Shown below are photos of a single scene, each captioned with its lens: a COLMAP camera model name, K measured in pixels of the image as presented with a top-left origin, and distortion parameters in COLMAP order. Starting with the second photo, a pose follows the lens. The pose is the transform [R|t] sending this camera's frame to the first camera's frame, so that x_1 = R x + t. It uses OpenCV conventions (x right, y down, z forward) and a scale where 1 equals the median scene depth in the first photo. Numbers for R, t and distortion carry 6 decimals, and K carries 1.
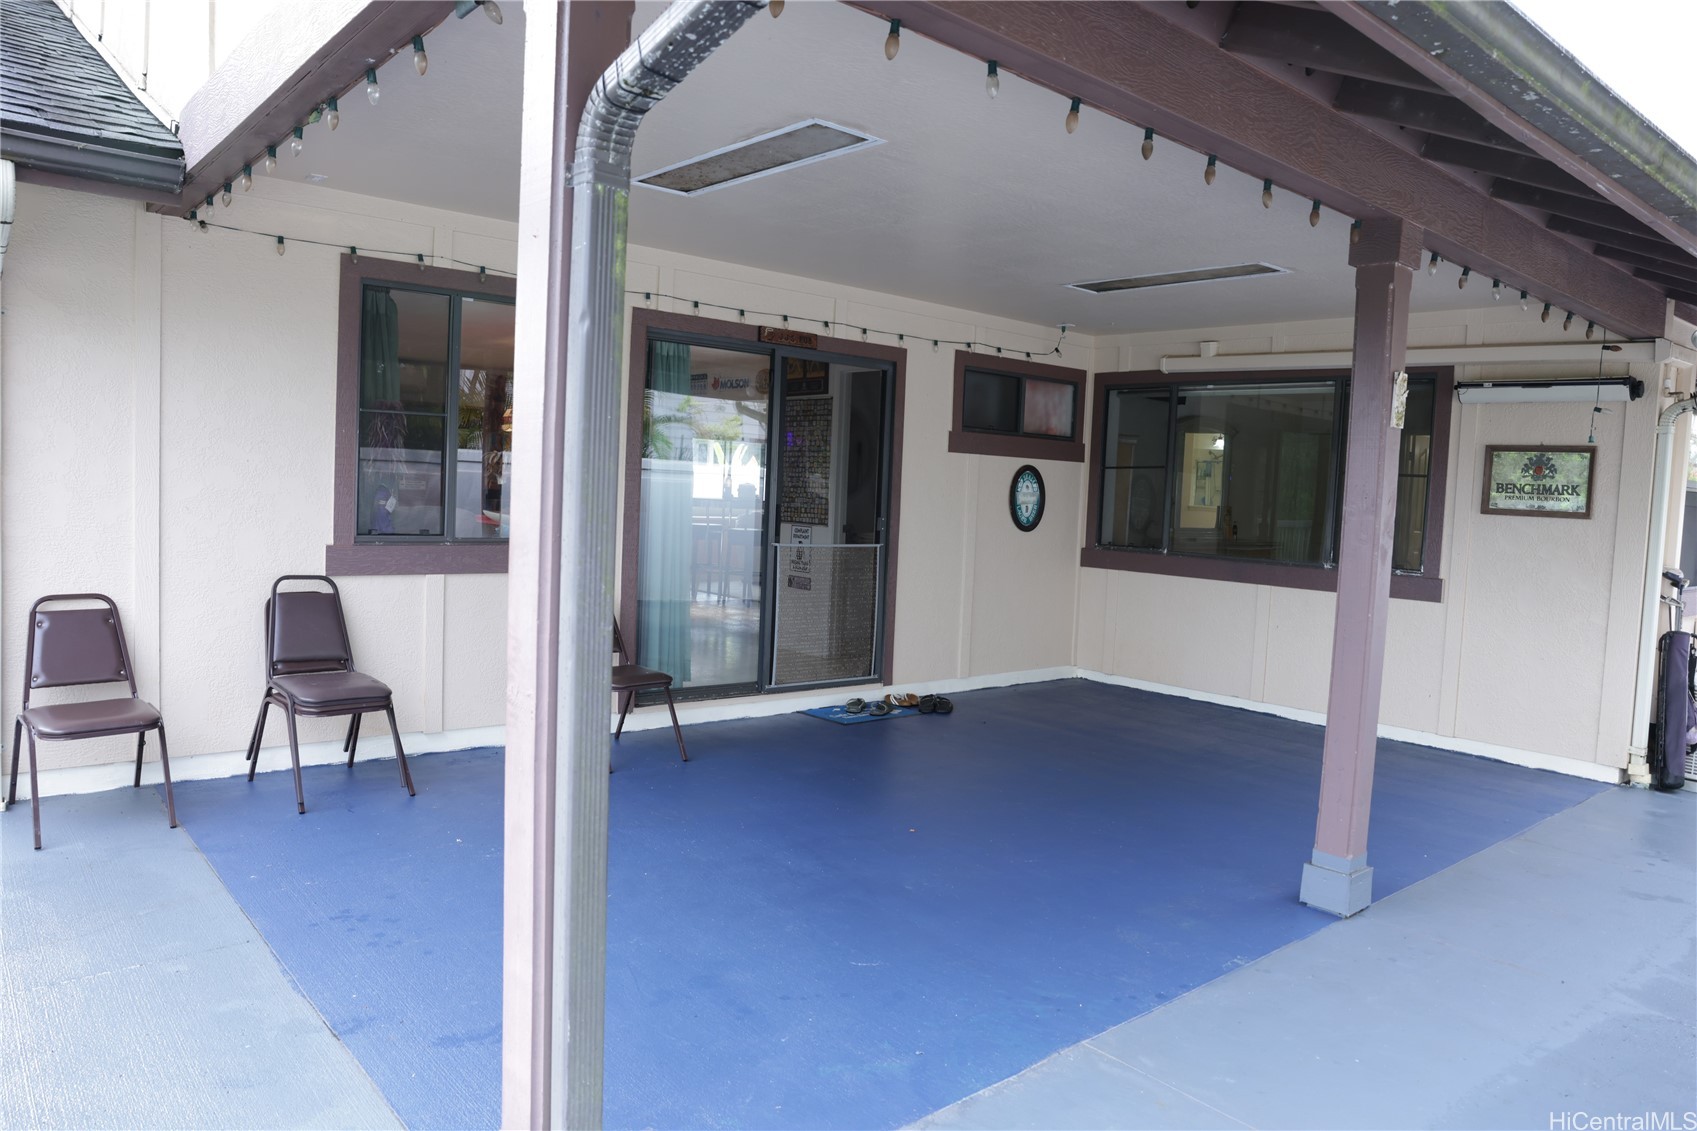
lens RADIAL K [[1164.1, 0, 848.5], [0, 1164.1, 565.5], [0, 0, 1]] dist [-0.117409, 0.098012]
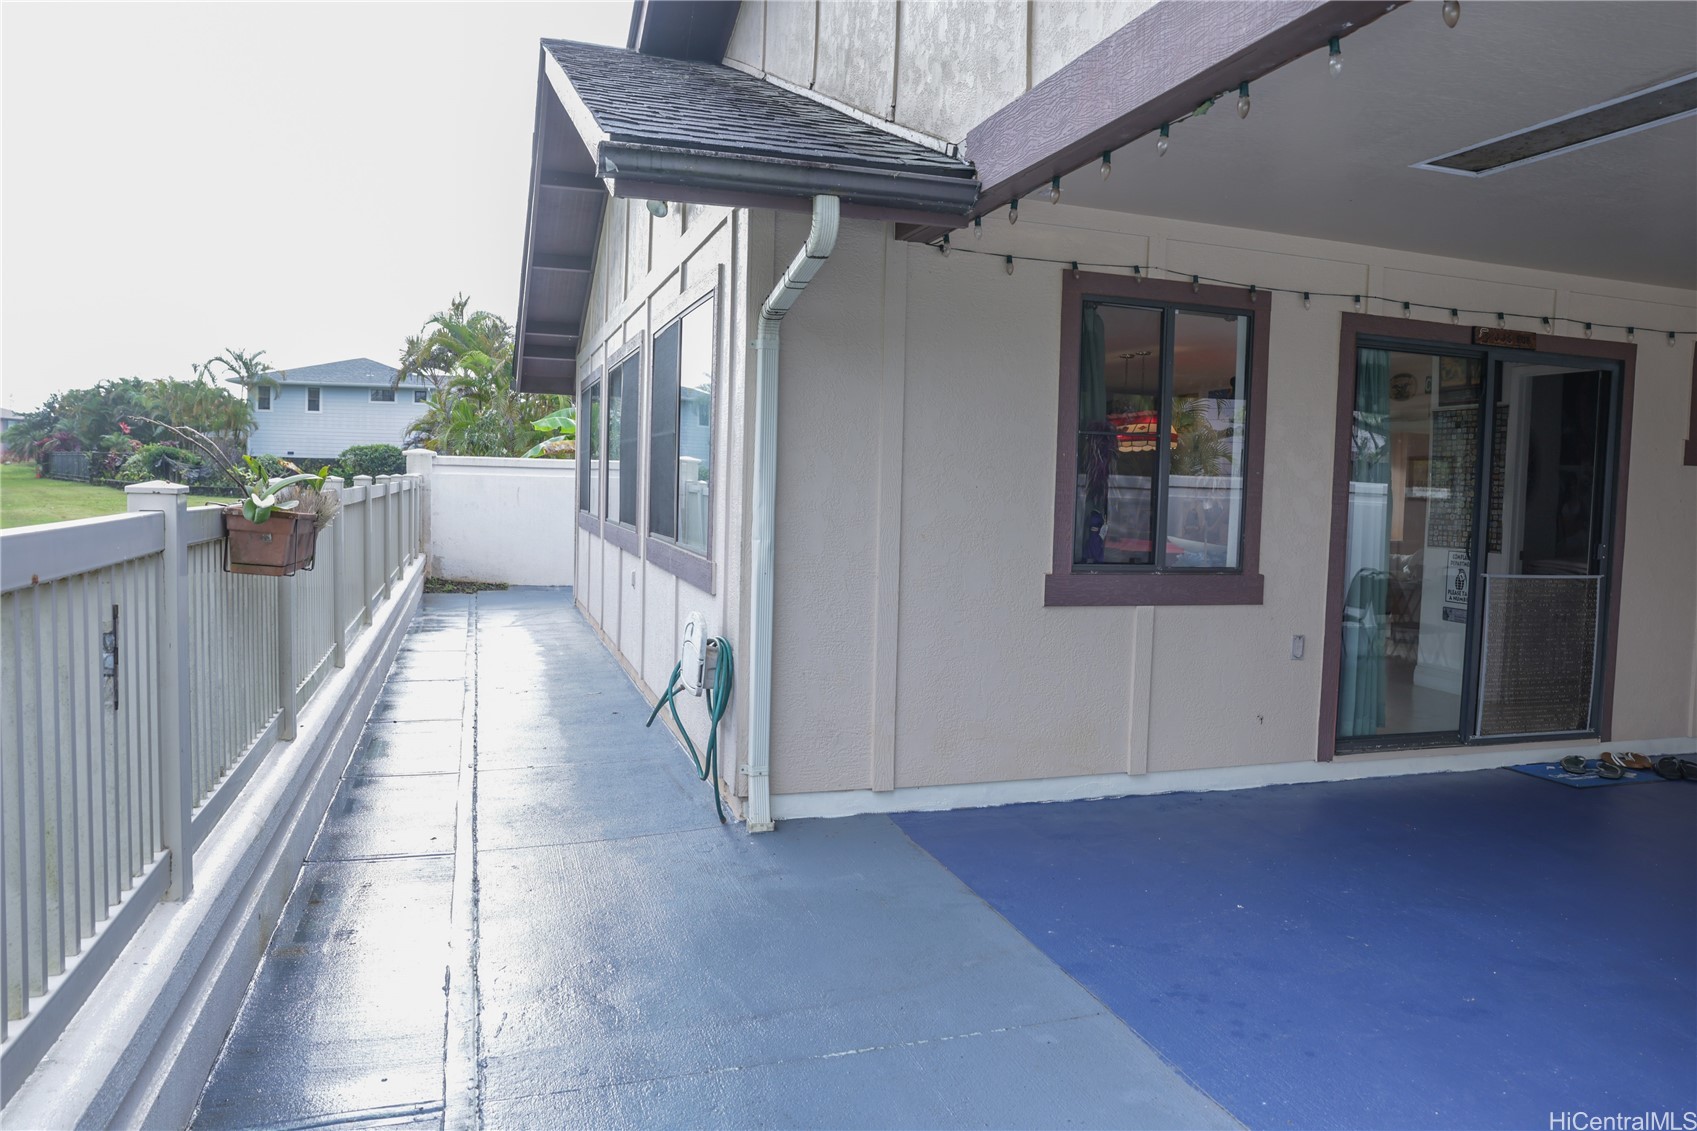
lens RADIAL K [[1164.1, 0, 848.5], [0, 1164.1, 565.5], [0, 0, 1]] dist [-0.117409, 0.098012]
pose [[0.921370, 0.009916, -0.388561, -0.191692], [-0.015359, 0.999823, -0.010904, -0.009731], [0.388384, 0.016015, 0.921359, 0.031565]]
